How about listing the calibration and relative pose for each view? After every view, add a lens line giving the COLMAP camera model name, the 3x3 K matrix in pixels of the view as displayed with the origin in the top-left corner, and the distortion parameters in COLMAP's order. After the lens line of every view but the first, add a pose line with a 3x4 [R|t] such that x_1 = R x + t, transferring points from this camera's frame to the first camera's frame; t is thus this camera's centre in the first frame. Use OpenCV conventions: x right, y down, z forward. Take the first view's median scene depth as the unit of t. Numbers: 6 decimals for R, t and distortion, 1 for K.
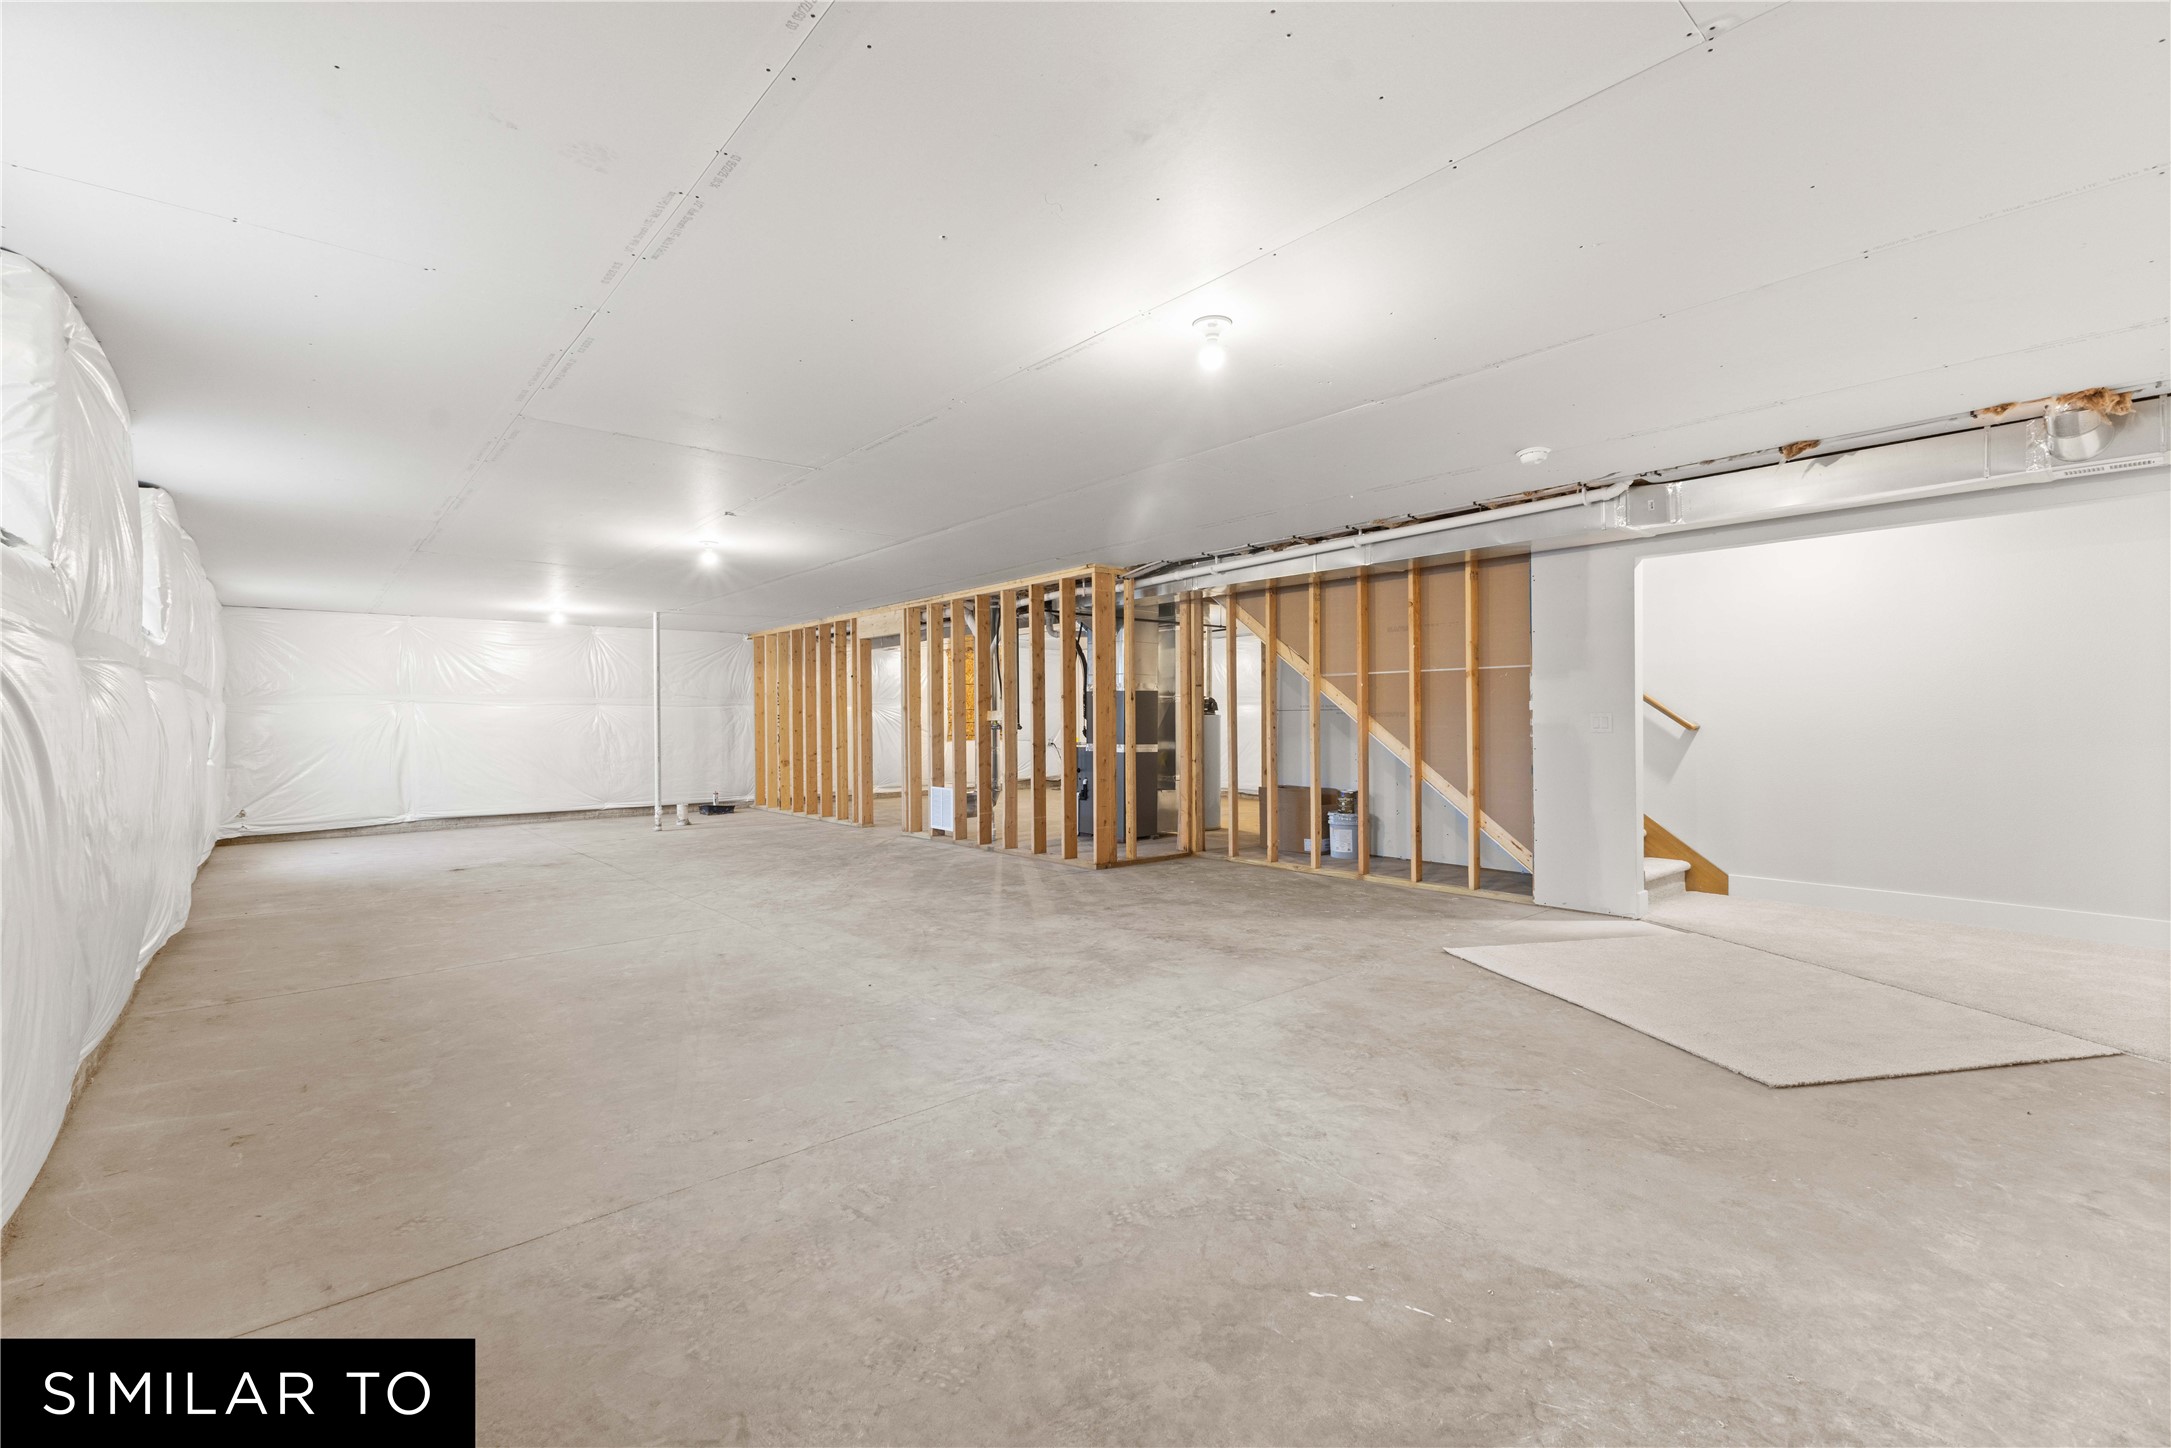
lens RADIAL K [[950.2, 0, 1098.7], [0, 950.2, 719.7], [0, 0, 1]] dist [0.002134, -0.000262]
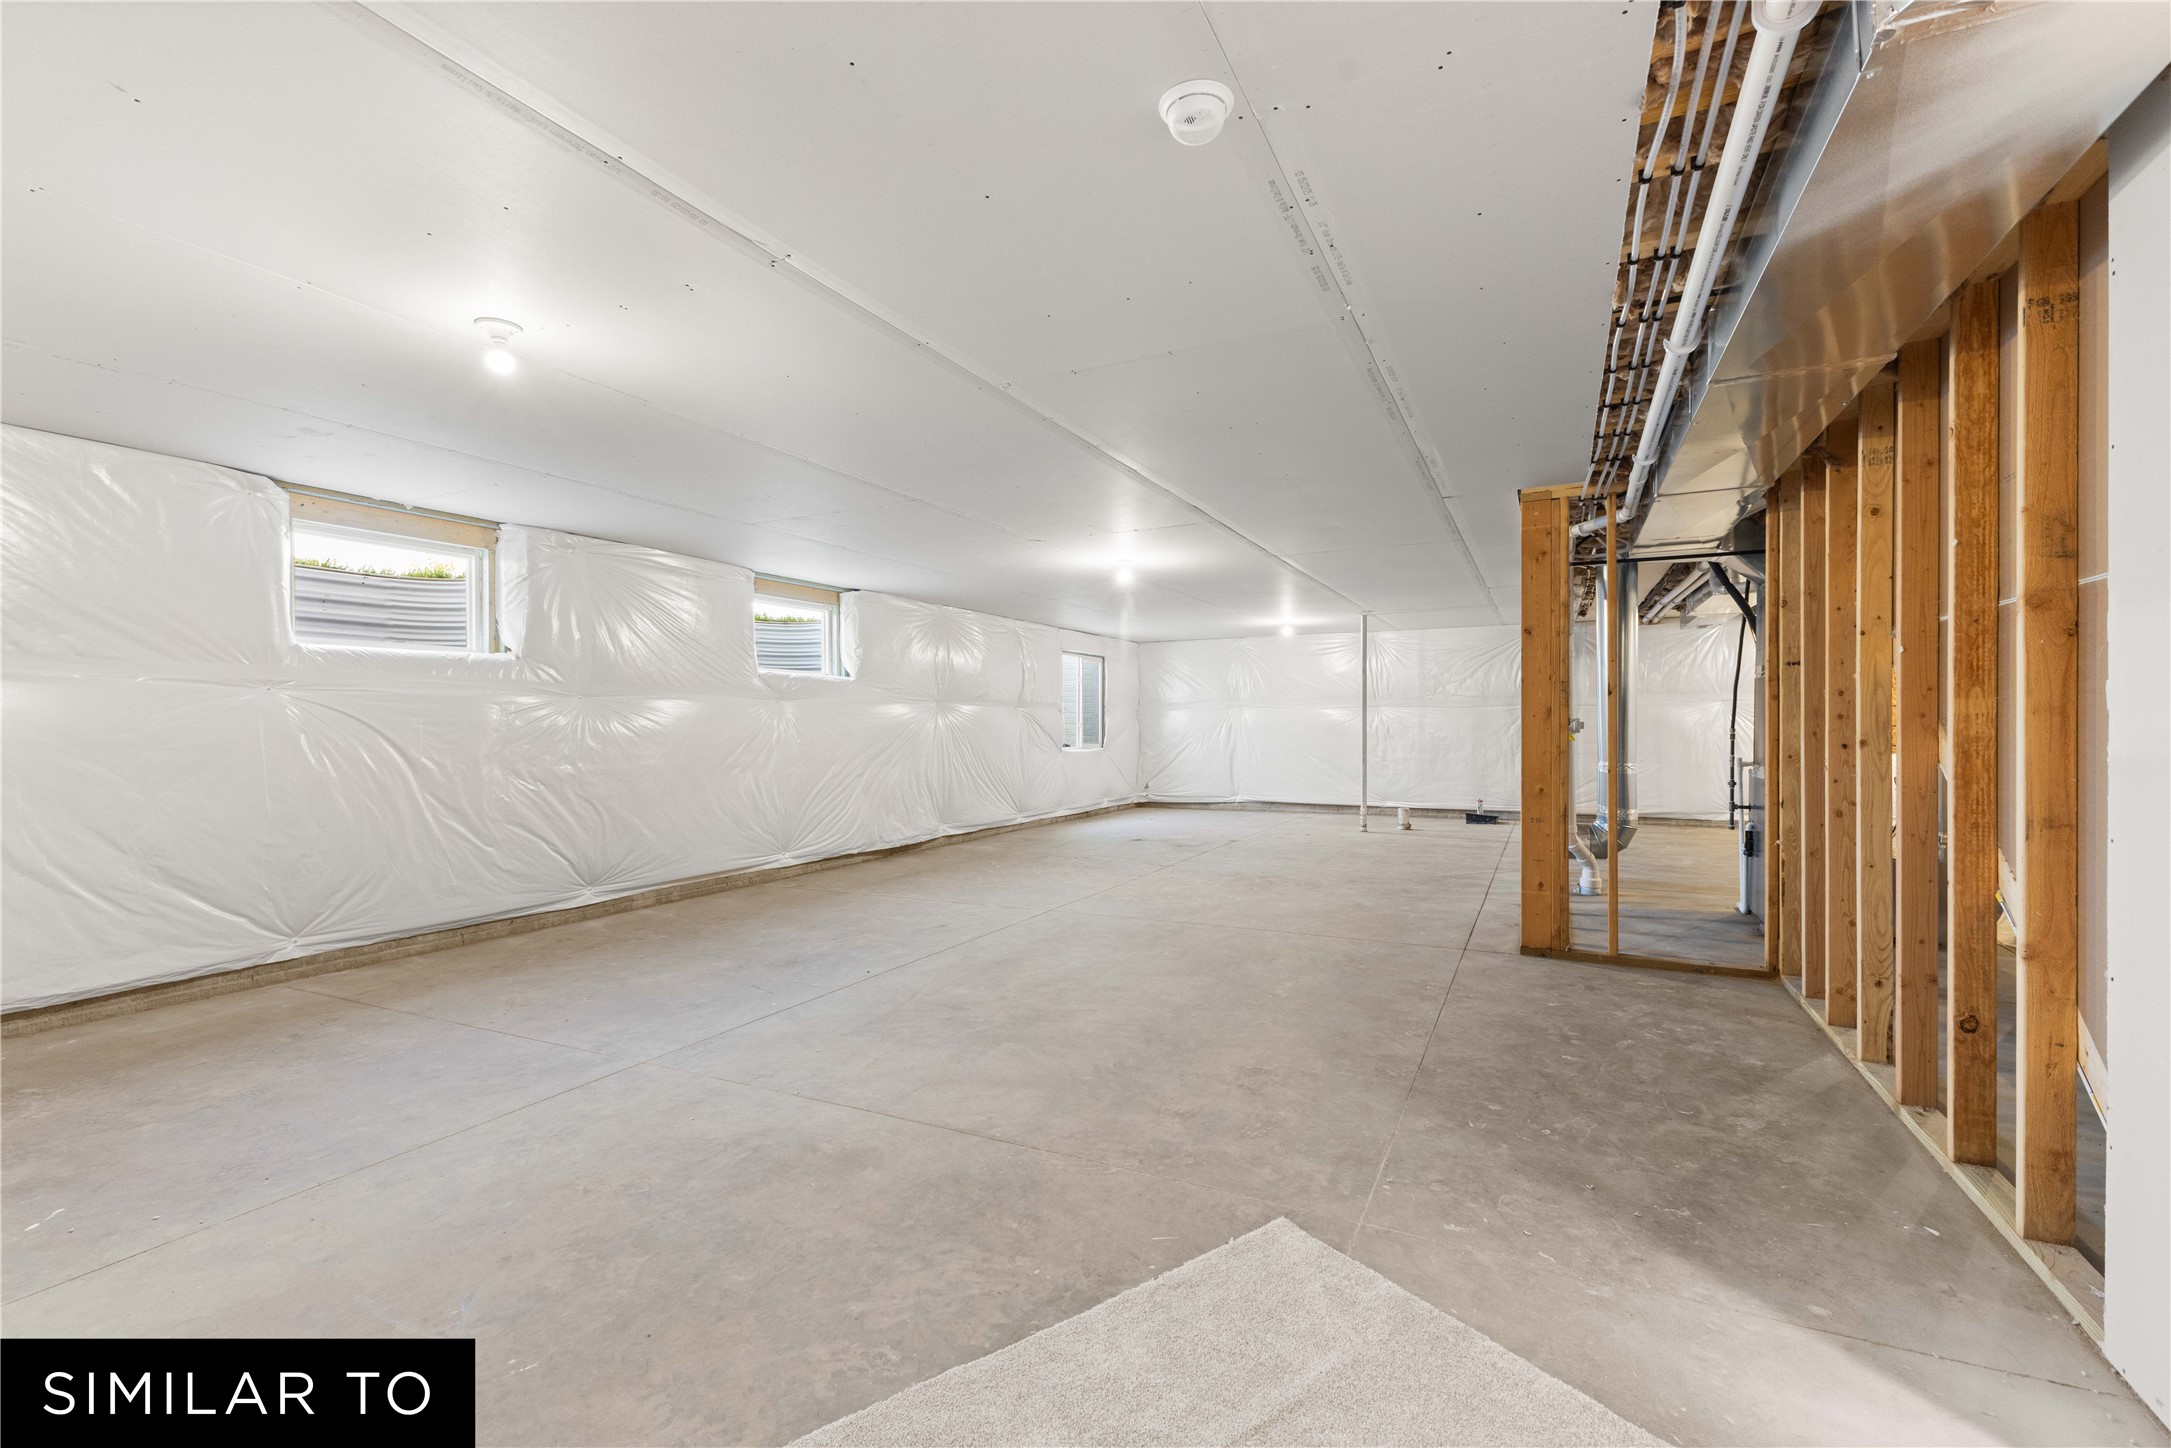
lens RADIAL K [[950.2, 0, 1090.0], [0, 950.2, 728.6], [0, 0, 1]] dist [0.002134, -0.000262]
pose [[0.382062, 0.012144, -0.924057, 0.930713], [-0.000317, 0.999915, 0.013010, -0.015125], [0.924137, -0.004678, 0.382033, 0.884680]]
